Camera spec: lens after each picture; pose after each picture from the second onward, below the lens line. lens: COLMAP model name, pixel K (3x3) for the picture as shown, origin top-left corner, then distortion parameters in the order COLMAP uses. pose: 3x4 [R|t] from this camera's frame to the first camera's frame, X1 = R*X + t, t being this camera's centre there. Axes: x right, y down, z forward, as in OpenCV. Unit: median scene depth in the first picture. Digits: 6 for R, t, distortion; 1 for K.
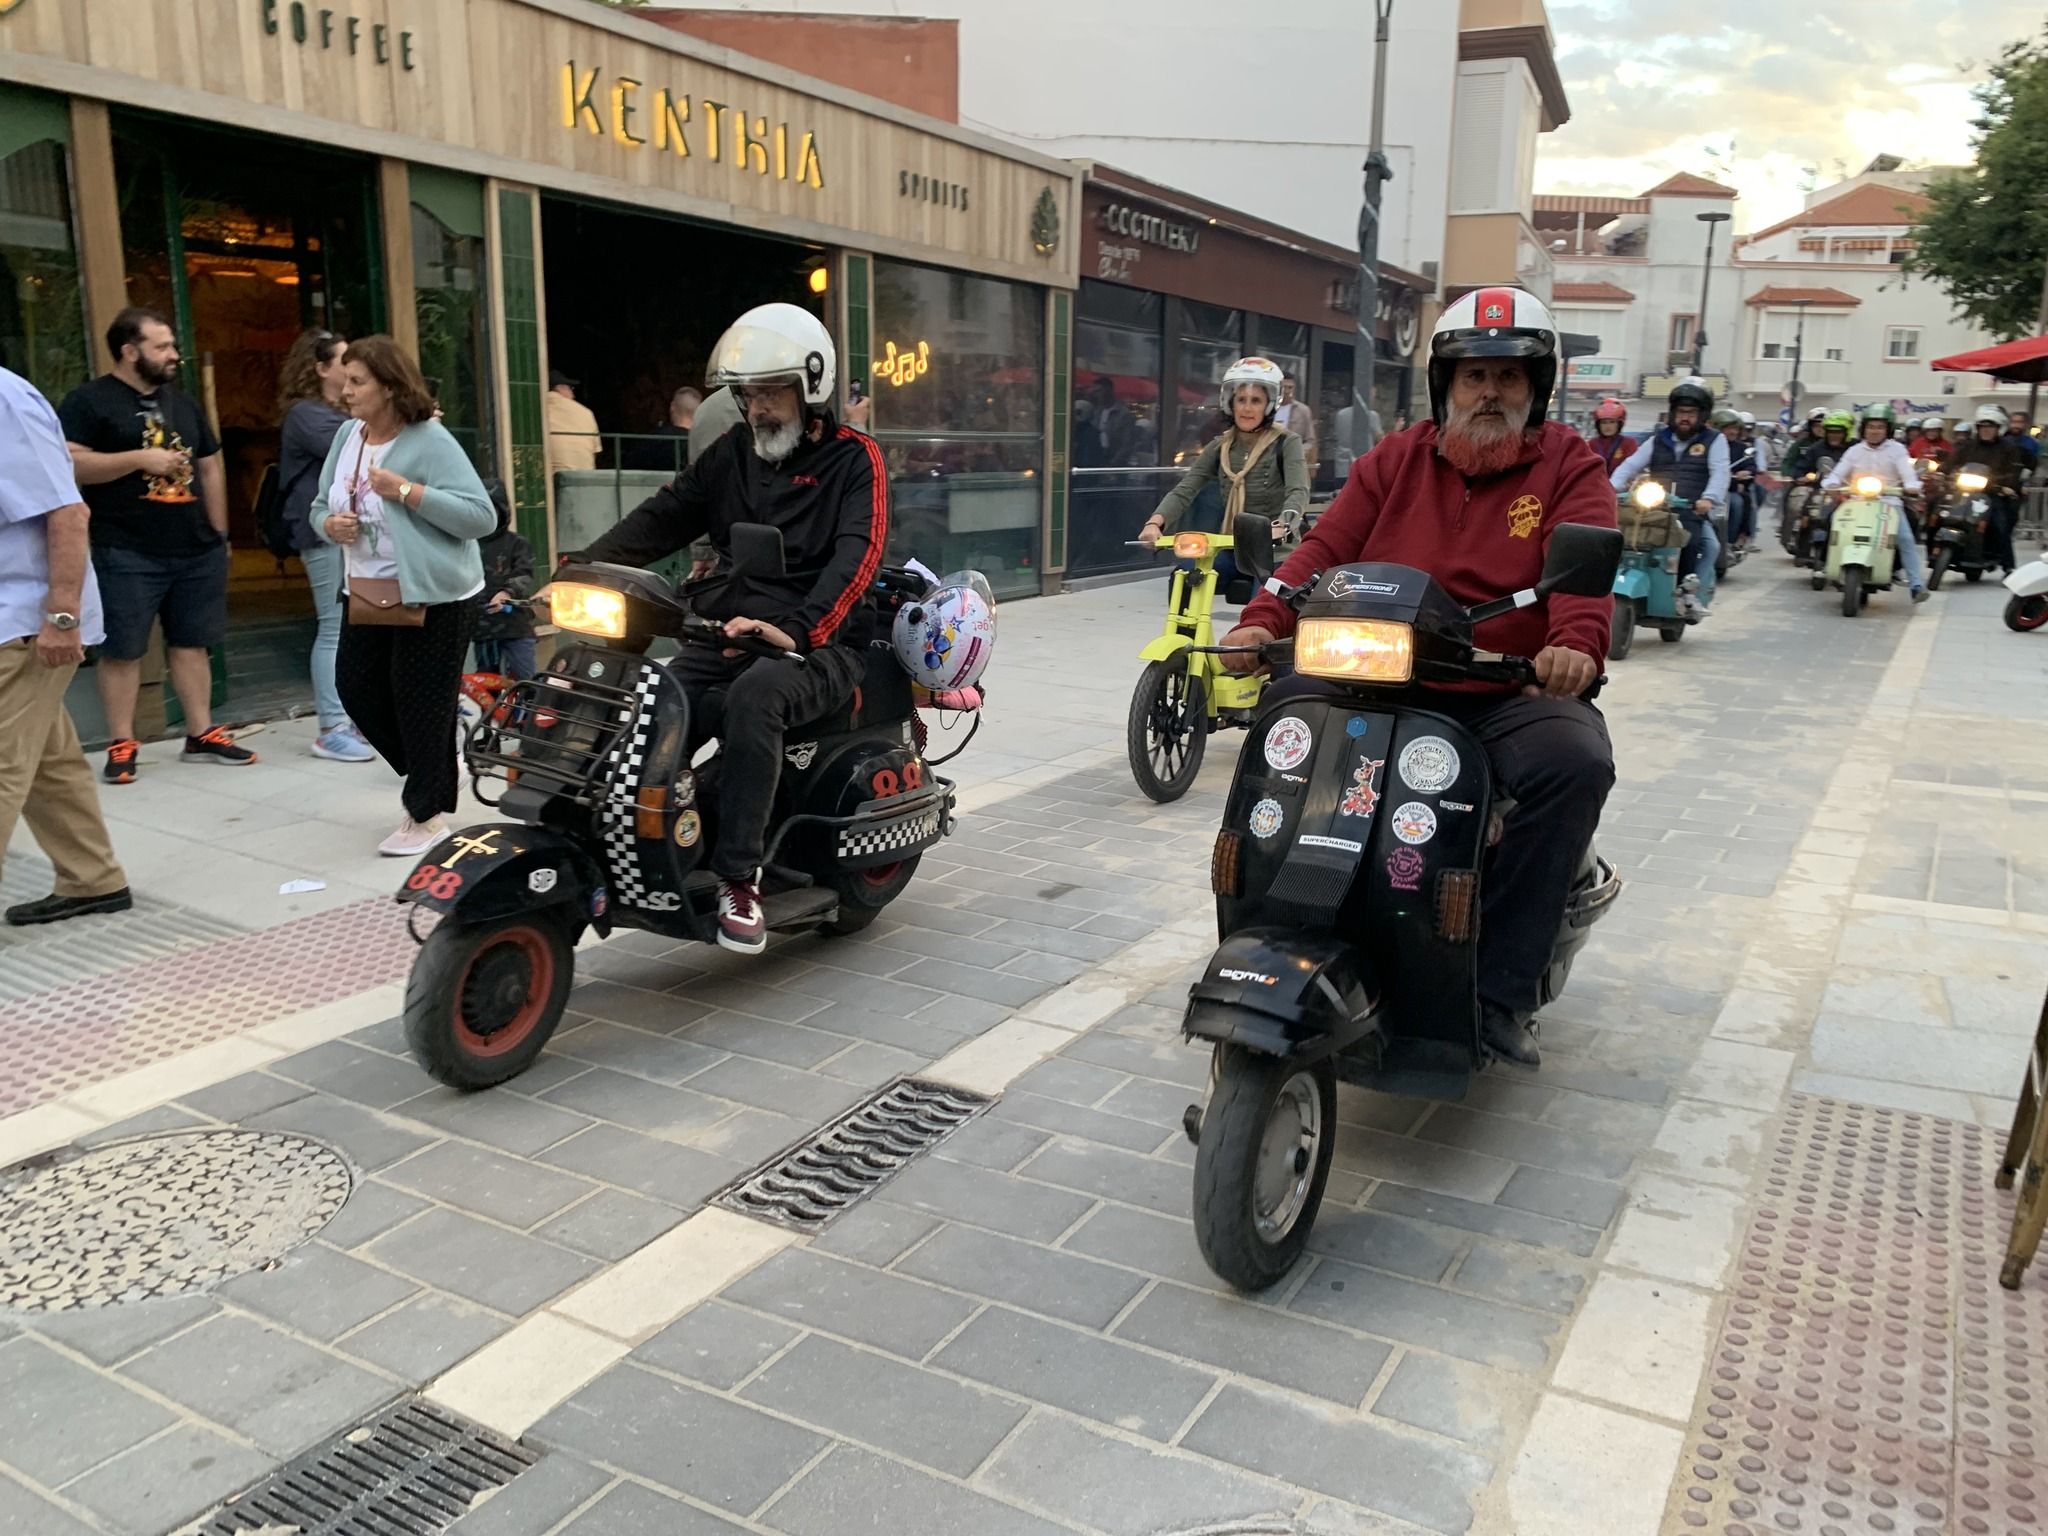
lens RADIAL K [[1586.6, 0, 1024.0], [0, 1586.6, 768.0], [0, 0, 1]] dist [0.007650, 0.005478]
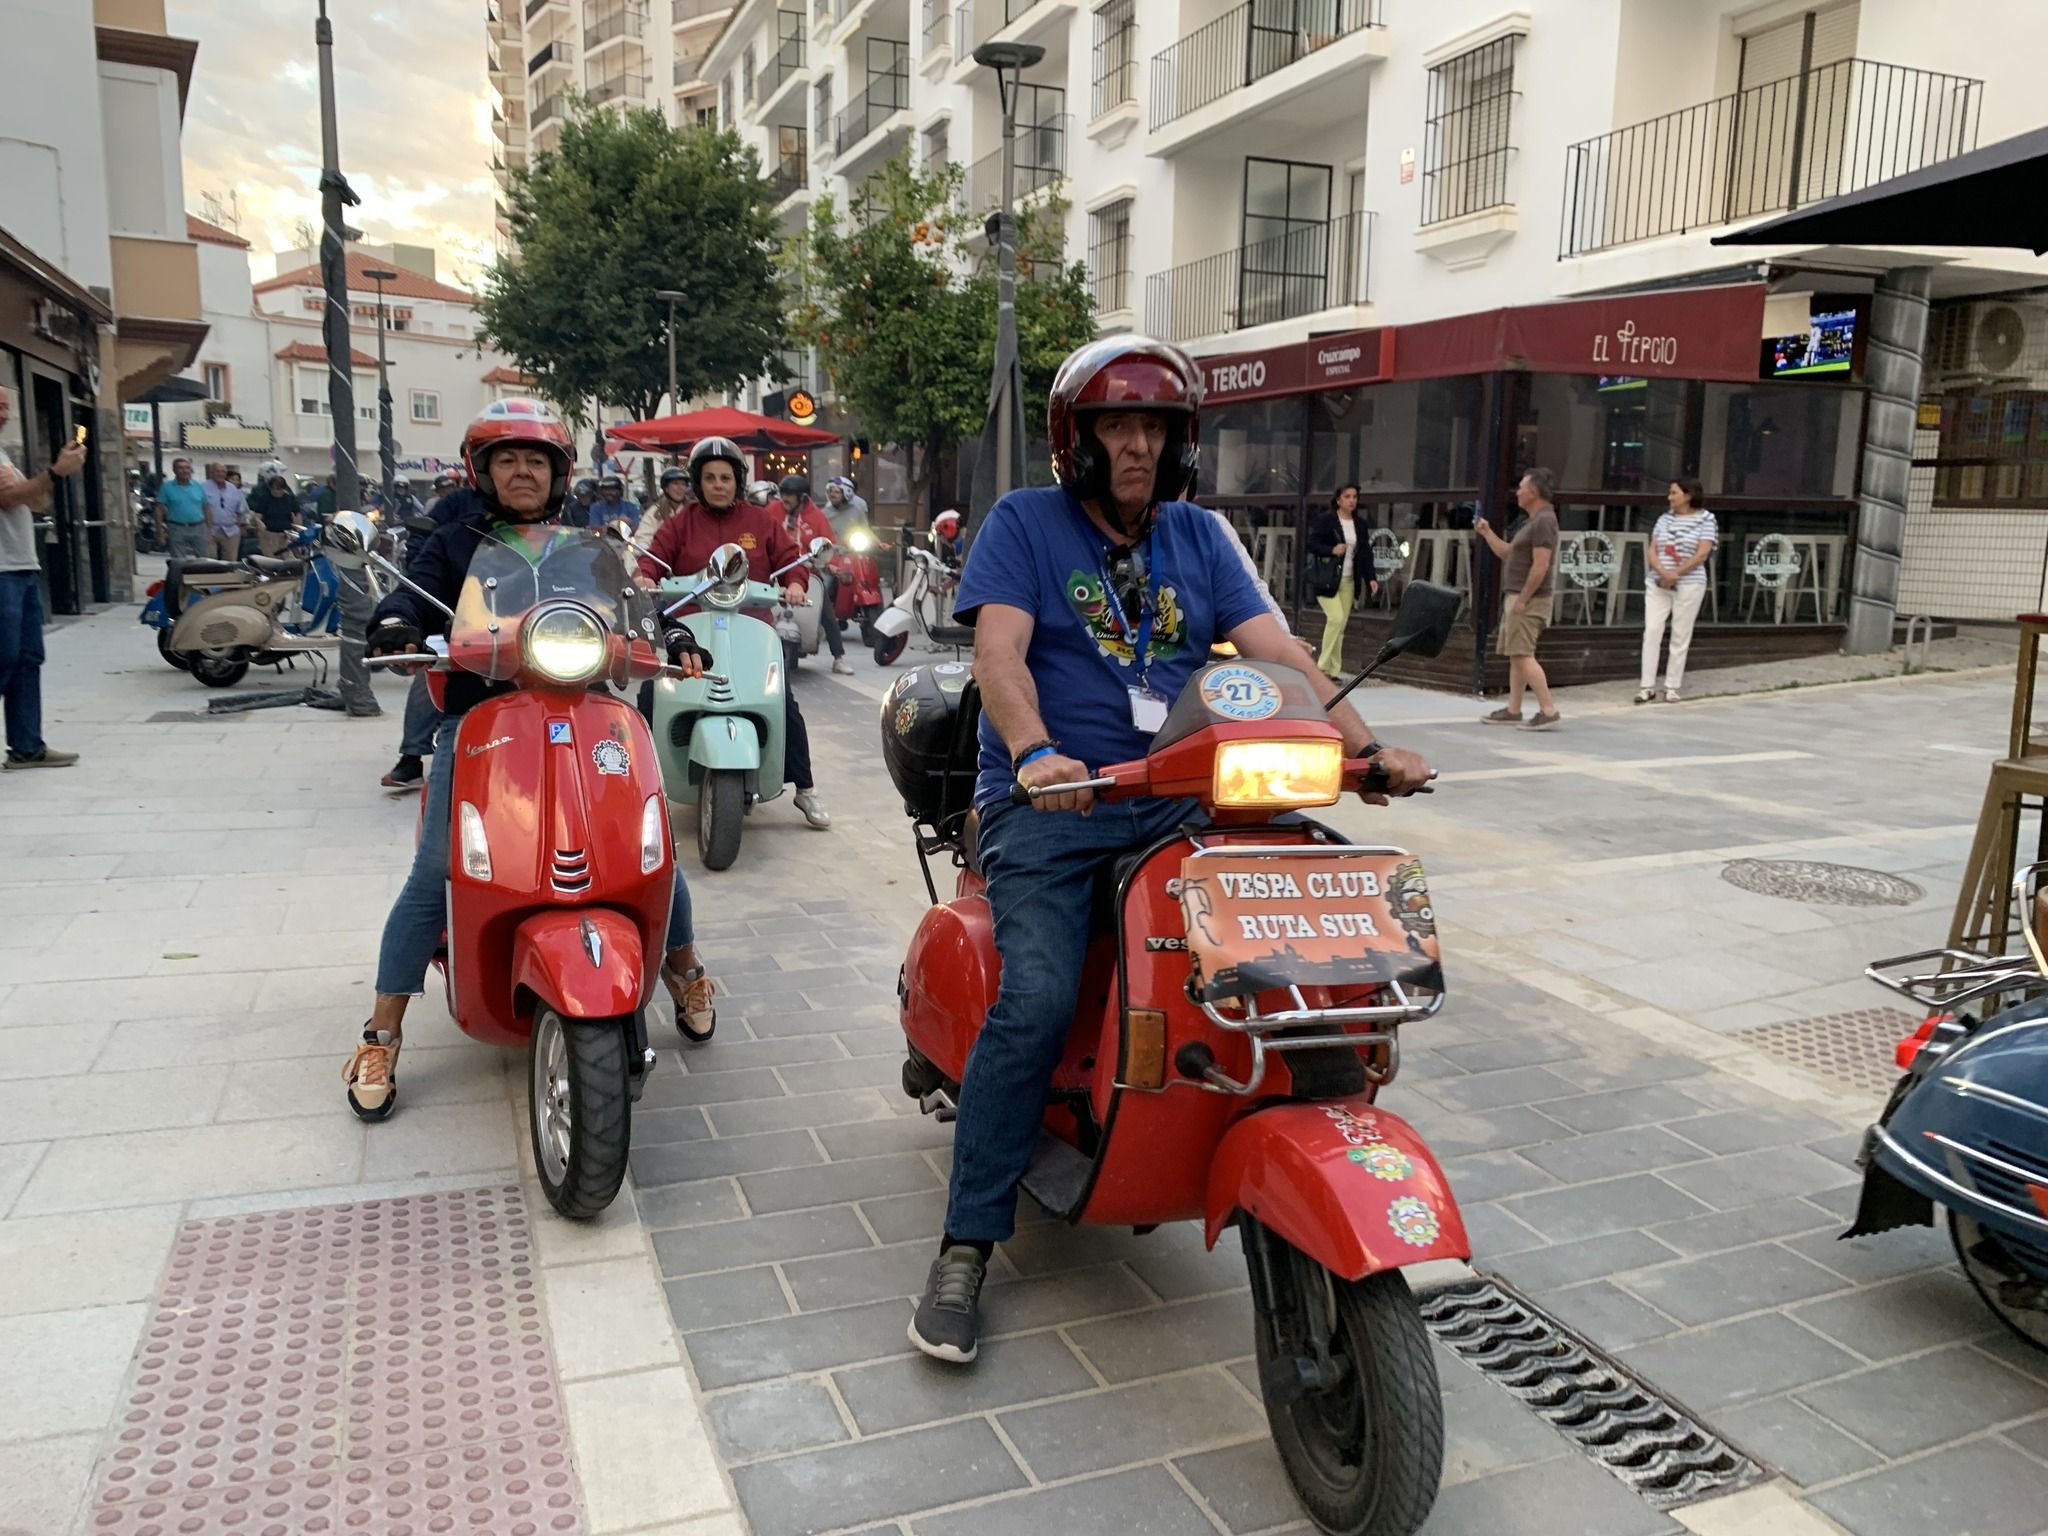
lens RADIAL K [[1559.3, 0, 1039.1], [0, 1559.3, 770.4], [0, 0, 1]] dist [0.016811, -0.005950]
pose [[0.610461, -0.127538, 0.781711, -0.254728], [0.148687, 0.987857, 0.045057, -0.045190], [-0.777965, 0.088725, 0.622012, 0.196653]]
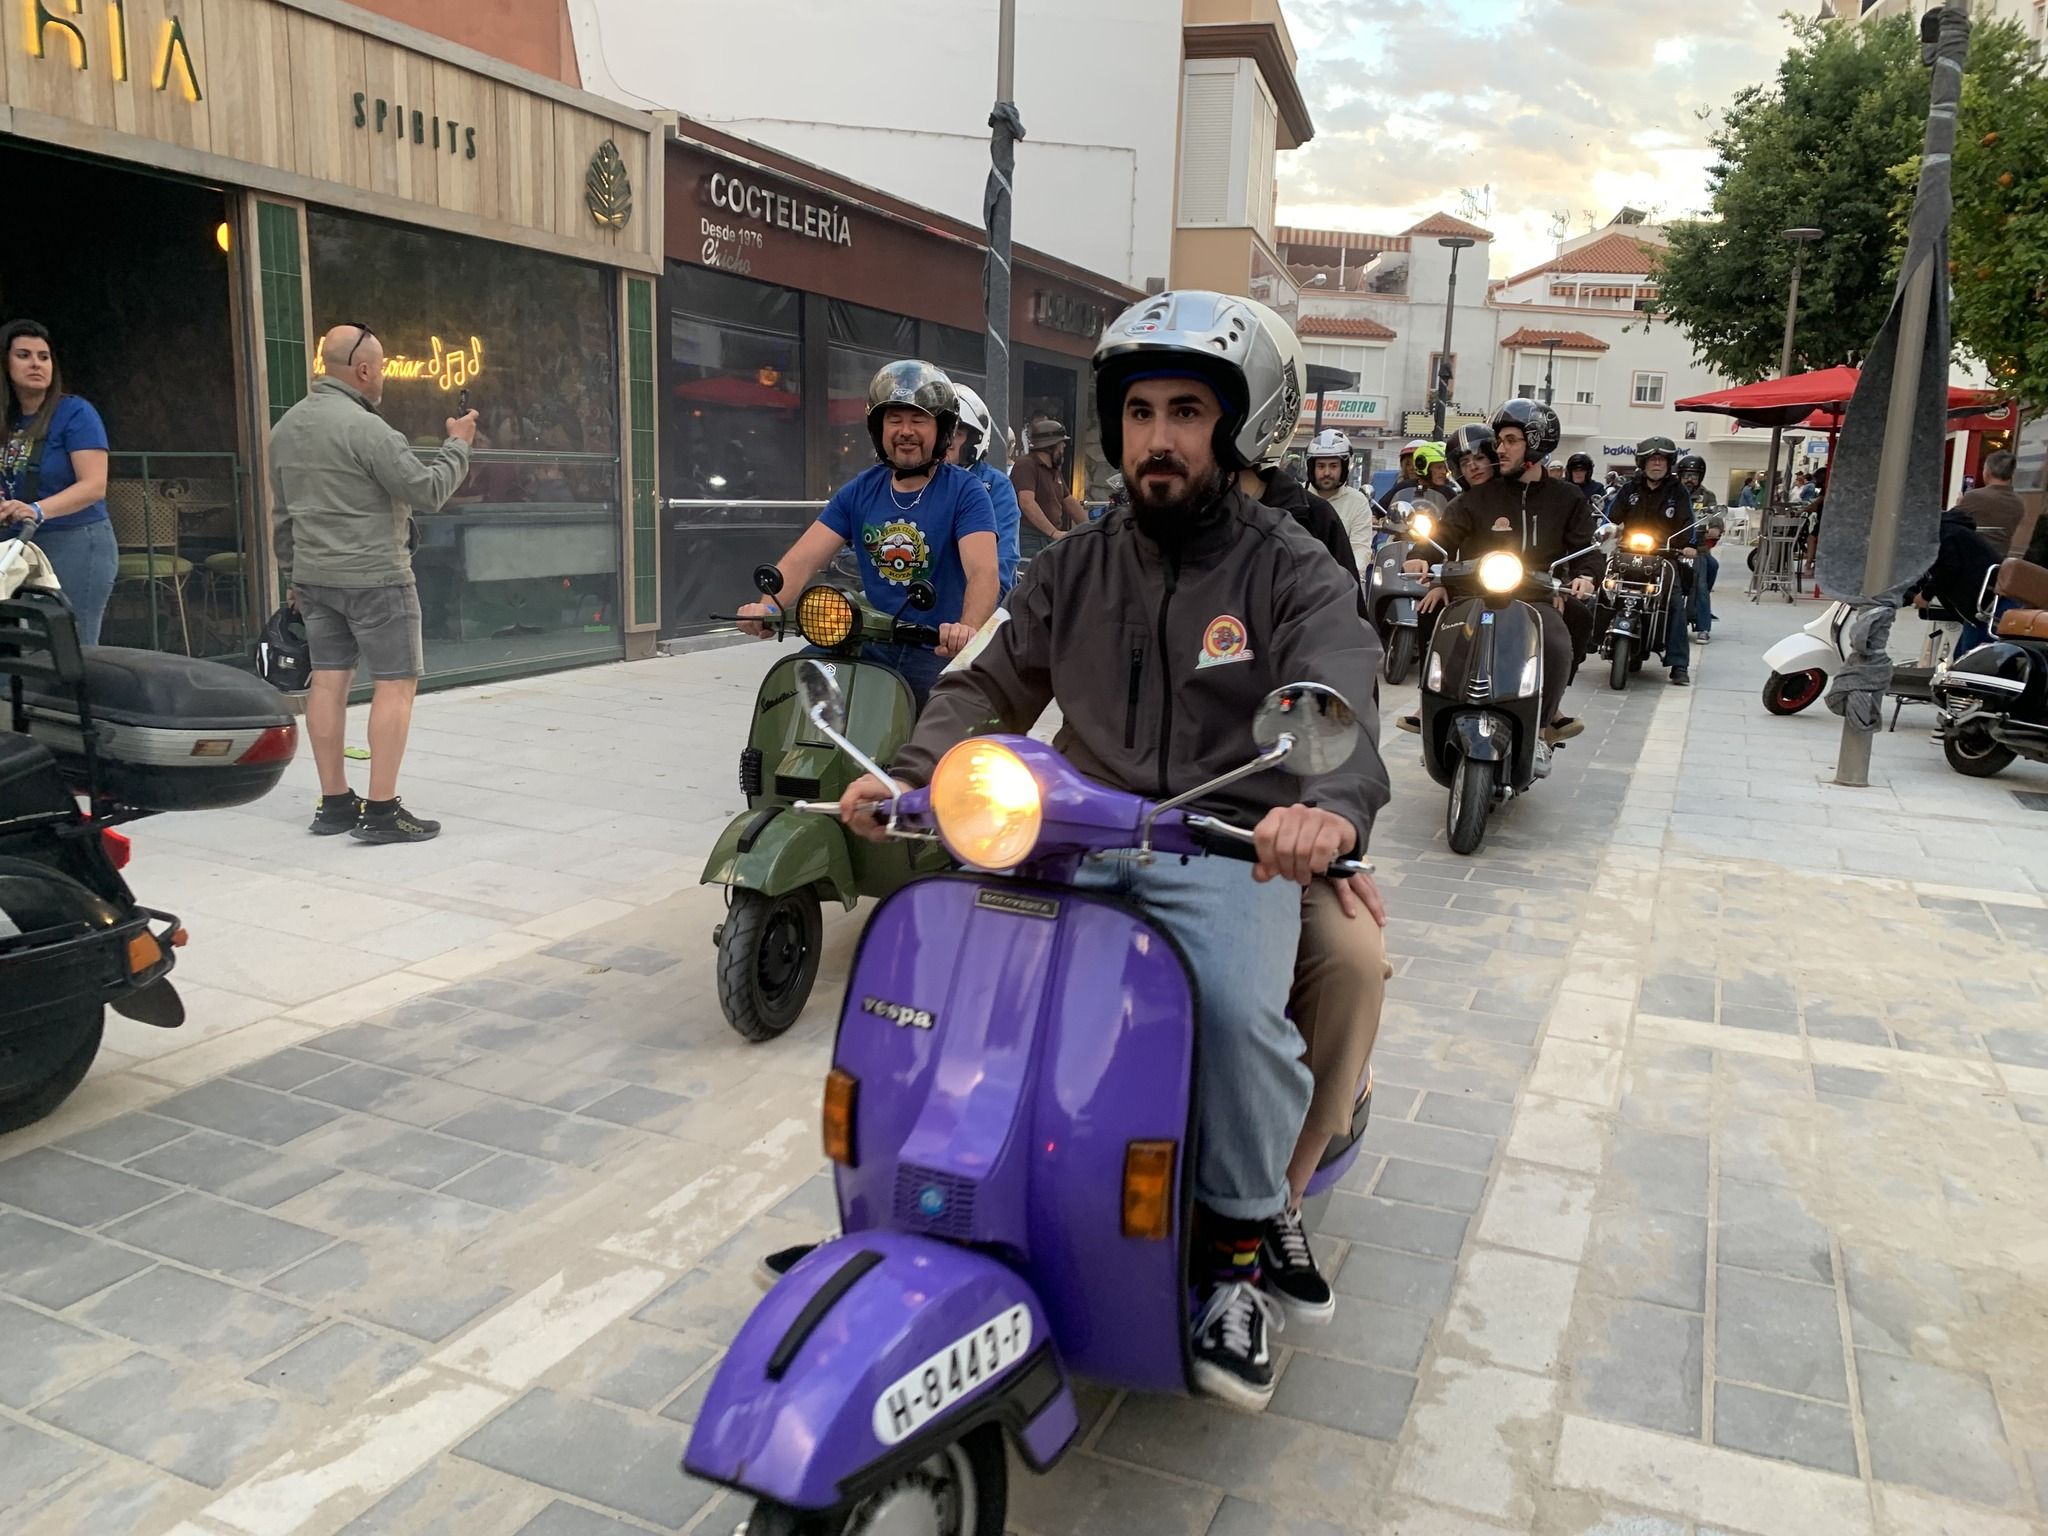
lens RADIAL K [[1567.5, 0, 1024.0], [0, 1567.5, 768.0], [0, 0, 1]] dist [0.008319, 0.002981]
pose [[0.992344, -0.003815, 0.123449, 0.134917], [0.005538, 0.999892, -0.013621, -0.052688], [-0.123384, 0.014201, 0.992257, 0.242905]]
